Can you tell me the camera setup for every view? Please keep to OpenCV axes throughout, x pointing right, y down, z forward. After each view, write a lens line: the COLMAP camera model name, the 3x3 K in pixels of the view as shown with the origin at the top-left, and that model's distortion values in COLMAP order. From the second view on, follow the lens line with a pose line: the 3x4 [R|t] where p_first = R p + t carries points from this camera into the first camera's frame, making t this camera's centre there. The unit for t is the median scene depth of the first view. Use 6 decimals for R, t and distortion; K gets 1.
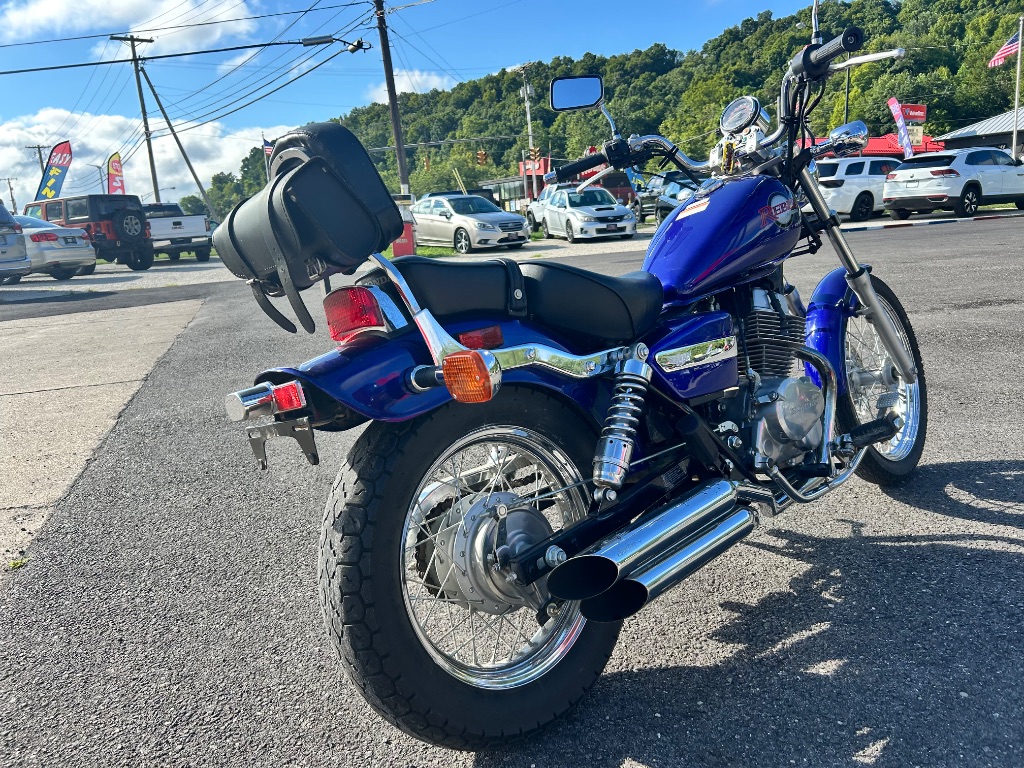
lens RADIAL K [[737.8, 0, 512.0], [0, 737.8, 384.0], [0, 0, 1]] dist [0.005299, -0.011439]
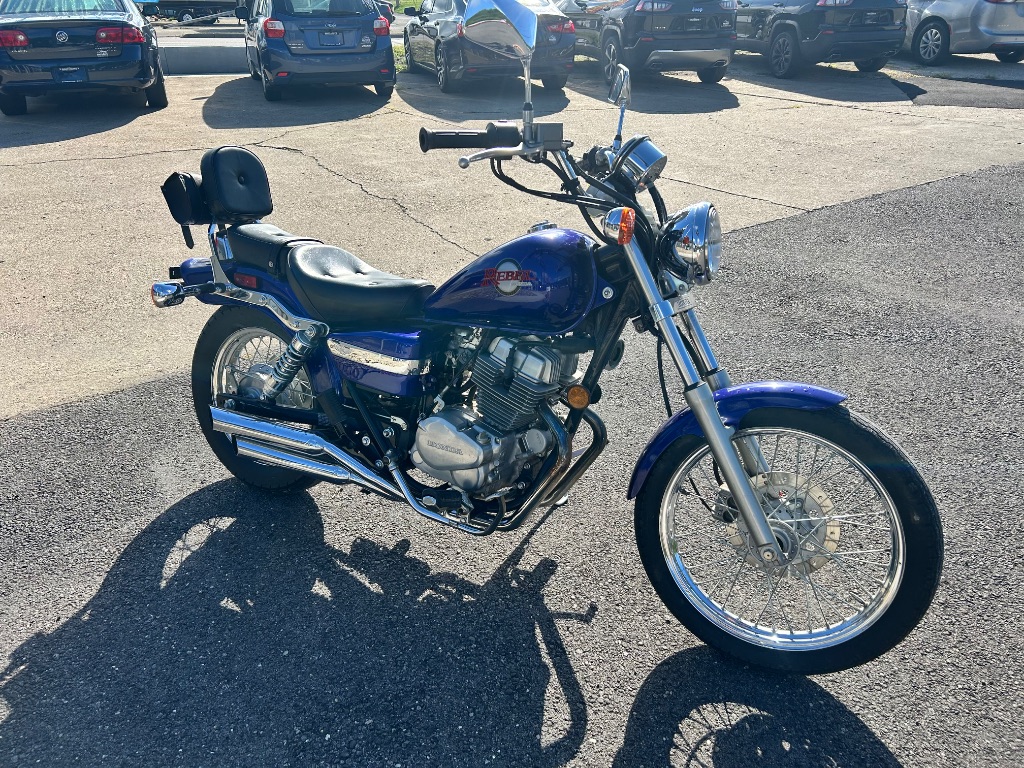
lens RADIAL K [[737.8, 0, 512.0], [0, 737.8, 384.0], [0, 0, 1]] dist [0.005299, -0.011439]
pose [[0.346495, 0.496869, -0.795652, 1.255776], [-0.214918, 0.867684, 0.448258, -0.572285], [0.913100, 0.015681, 0.407434, 0.631134]]
